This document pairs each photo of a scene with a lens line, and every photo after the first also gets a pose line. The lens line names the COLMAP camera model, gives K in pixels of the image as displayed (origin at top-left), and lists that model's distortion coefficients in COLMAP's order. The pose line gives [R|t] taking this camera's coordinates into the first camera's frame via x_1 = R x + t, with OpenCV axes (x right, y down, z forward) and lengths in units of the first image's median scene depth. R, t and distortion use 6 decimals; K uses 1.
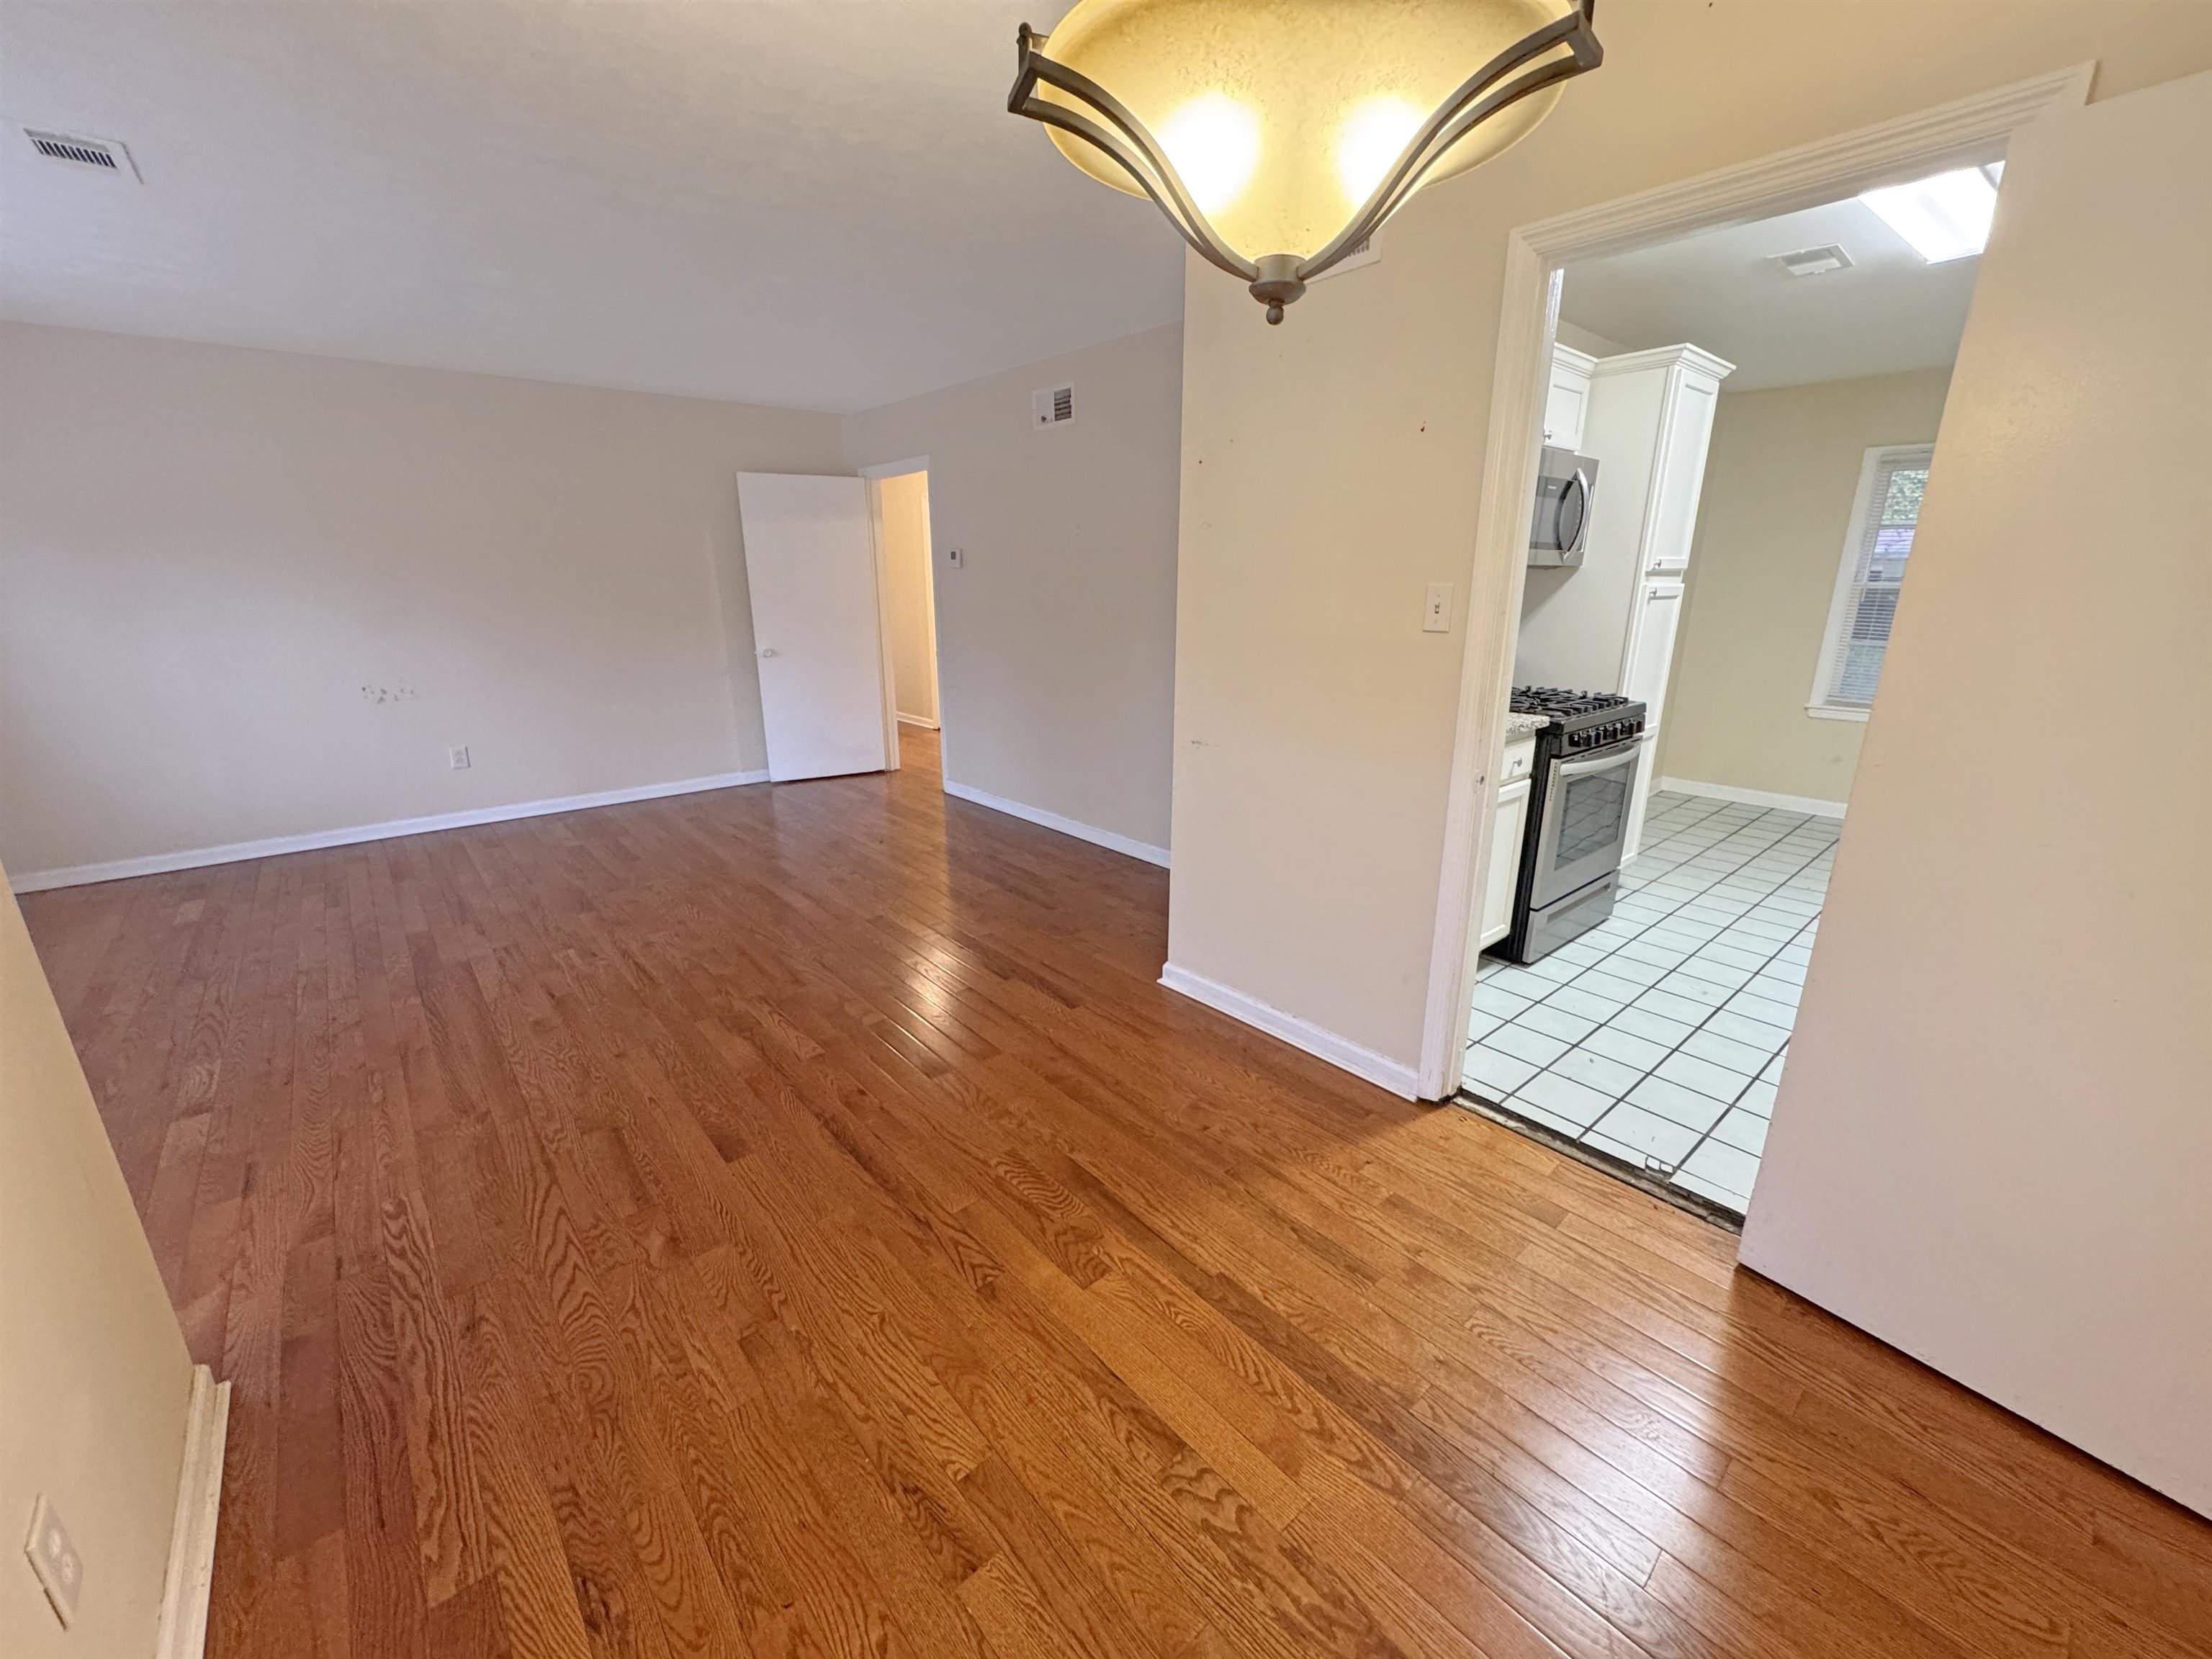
lens RADIAL K [[878.7, 0, 1108.2], [0, 878.7, 826.1], [0, 0, 1]] dist [-0.002342, 0.000103]
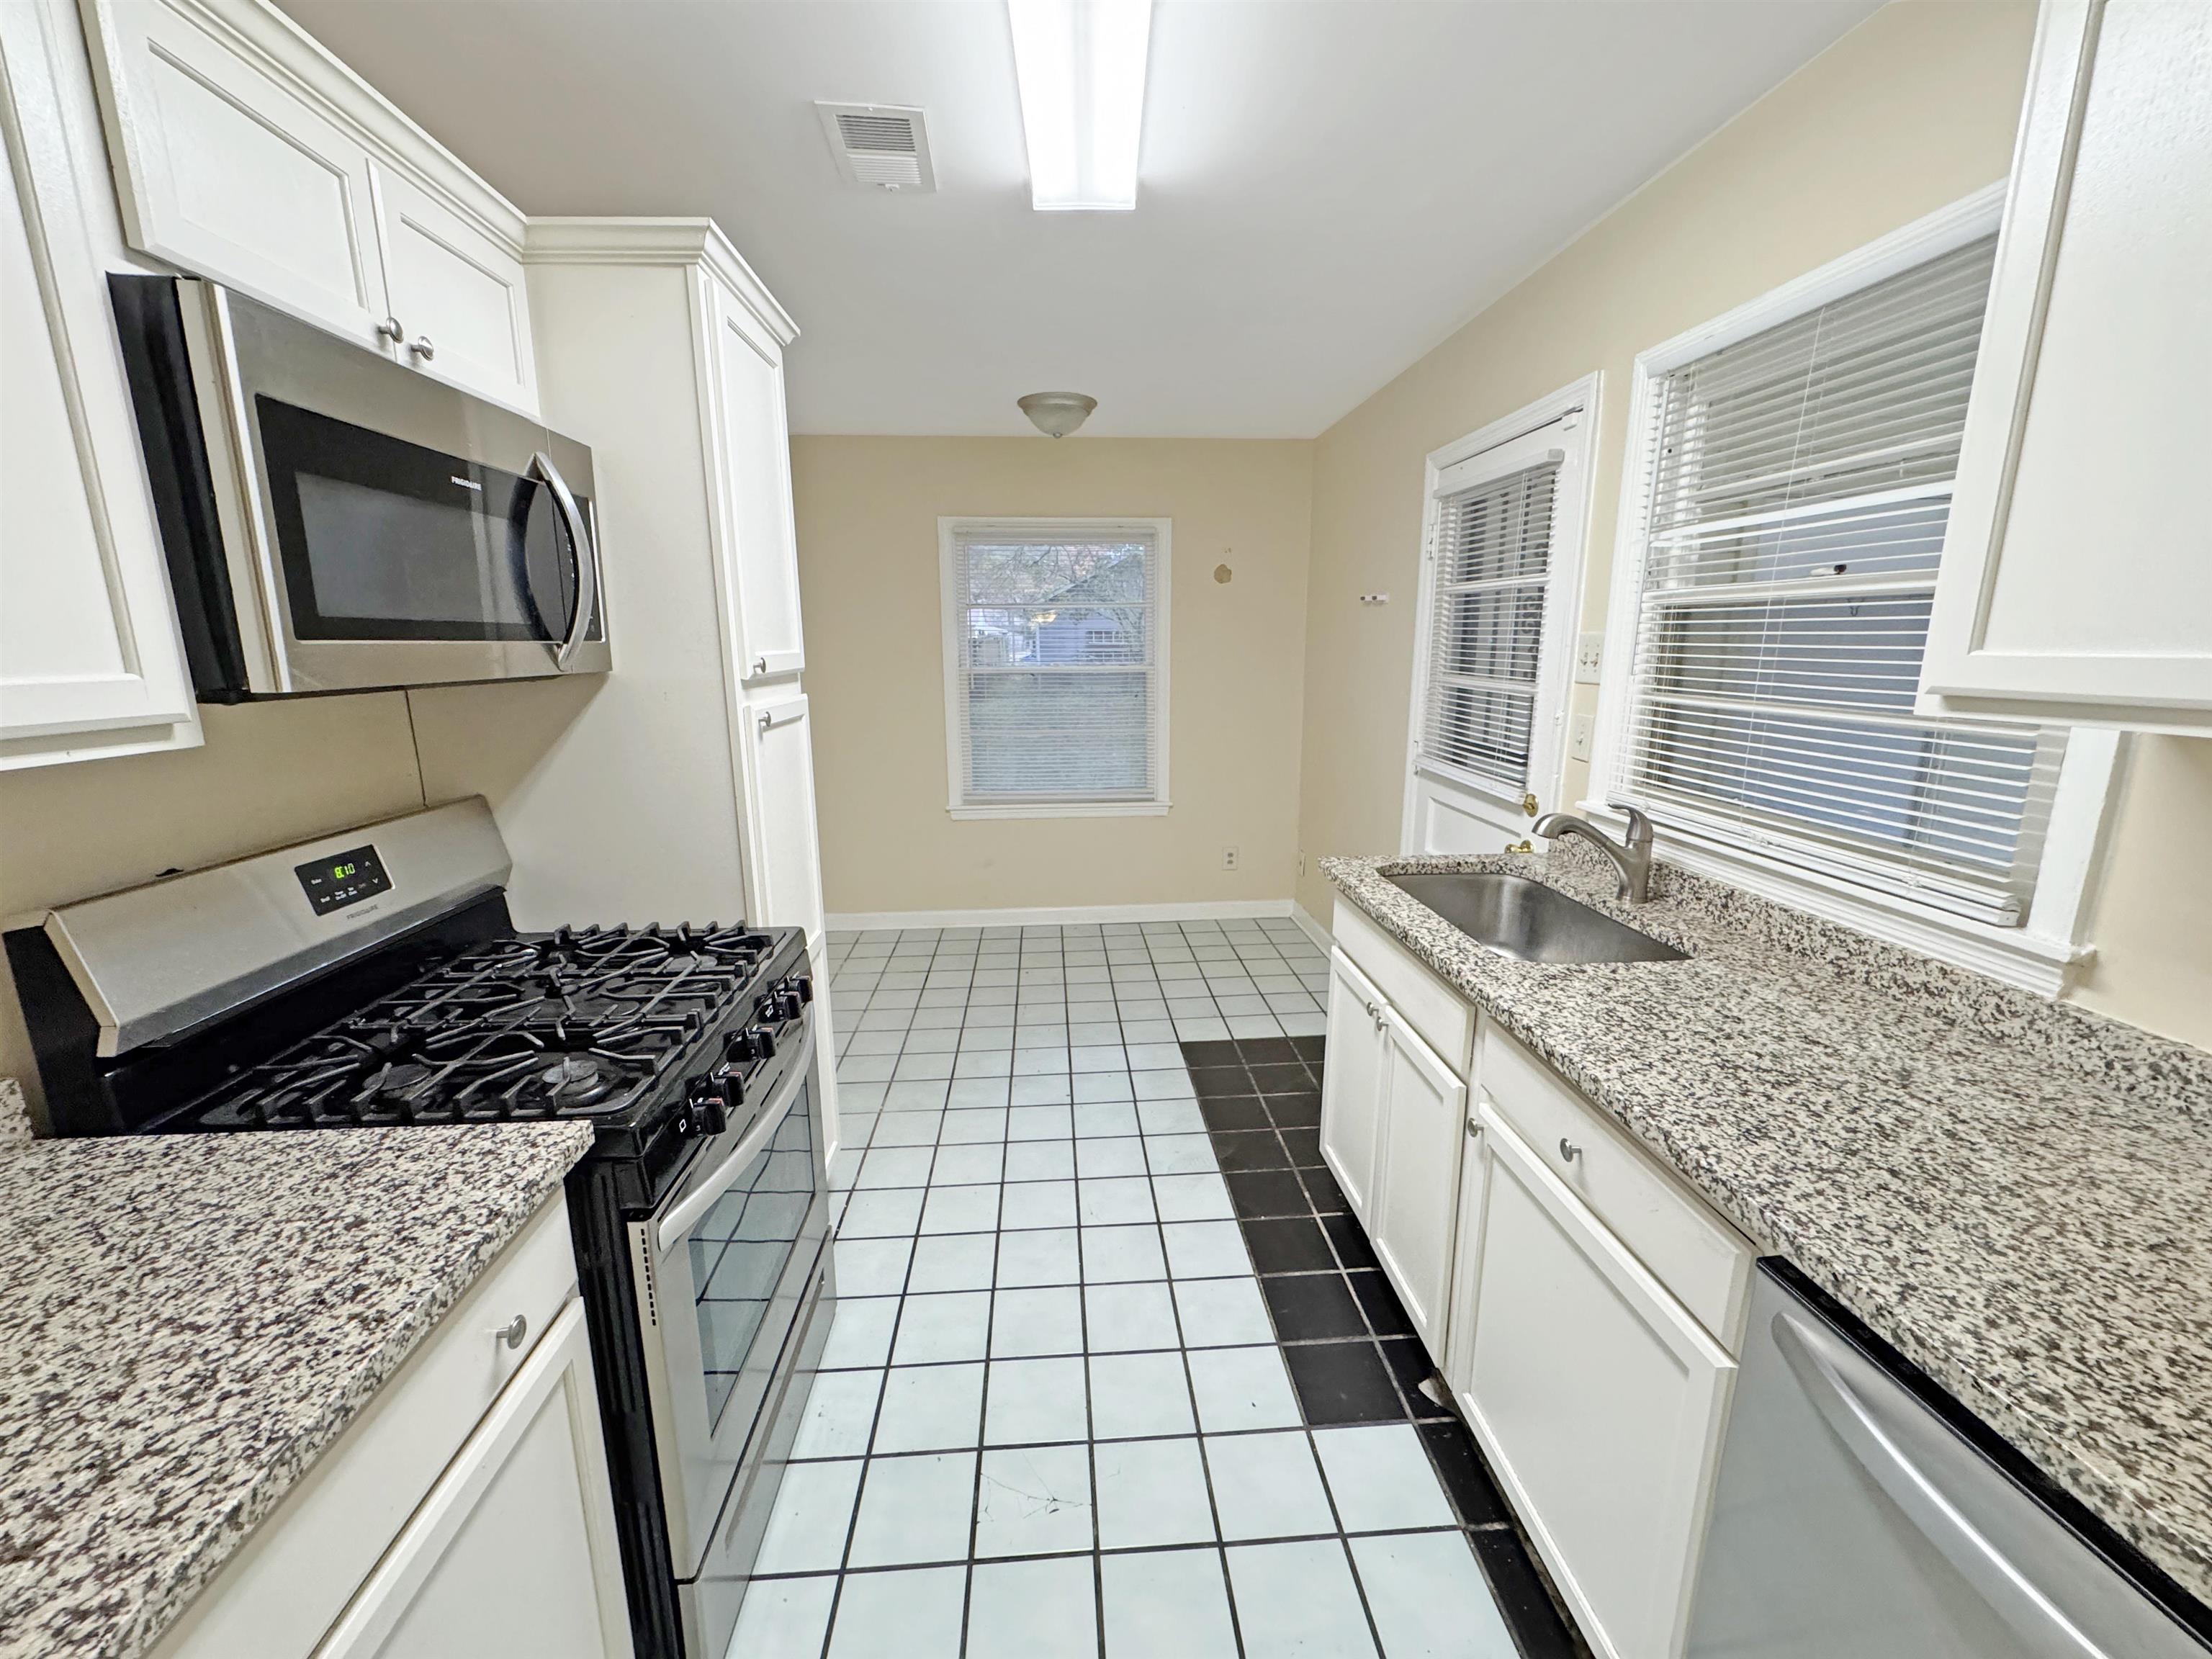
lens RADIAL K [[878.7, 0, 1107.2], [0, 878.7, 825.3], [0, 0, 1]] dist [-0.002342, 0.000103]
pose [[0.598439, -0.168639, 0.783219, 0.333683], [0.226608, 0.973305, 0.036421, -0.182674], [-0.768453, 0.155688, 0.620678, 0.545455]]
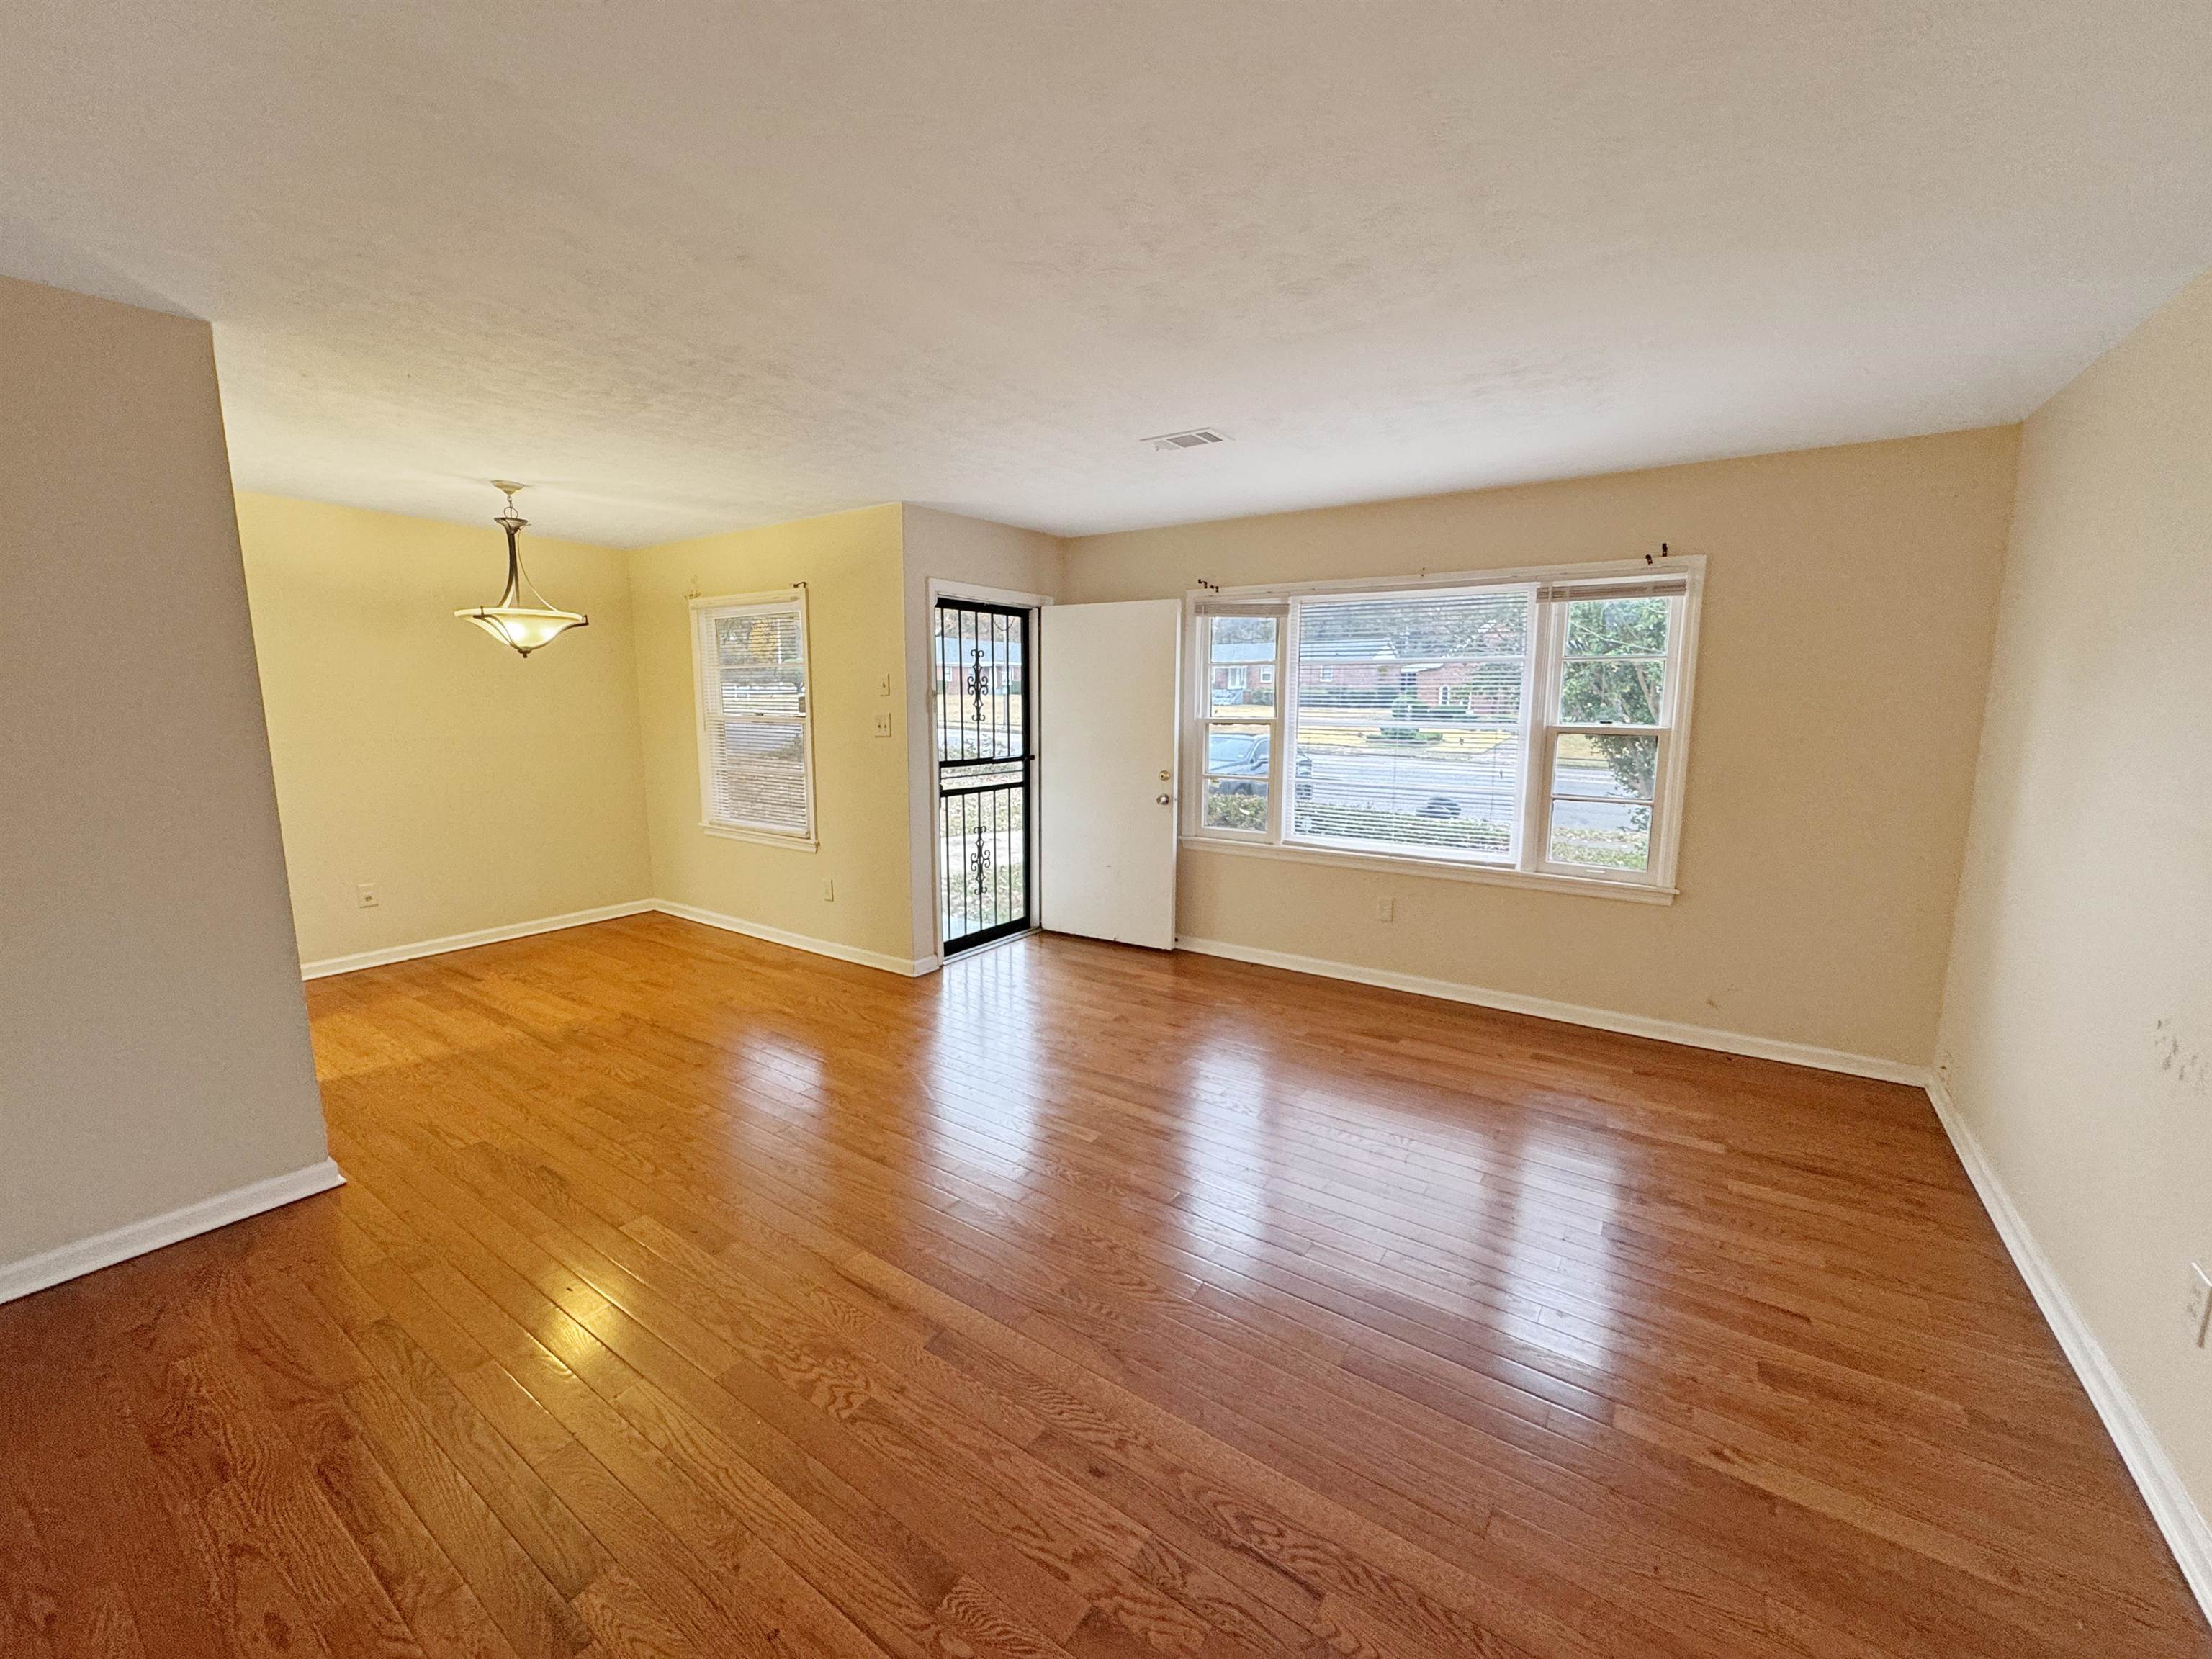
lens RADIAL K [[878.7, 0, 1111.6], [0, 878.7, 828.6], [0, 0, 1]] dist [-0.002342, 0.000103]
pose [[-0.967121, 0.034589, -0.251955, -0.436856], [-0.072909, 0.911414, 0.404980, -0.507948], [0.243643, 0.410034, -0.878925, 1.692282]]
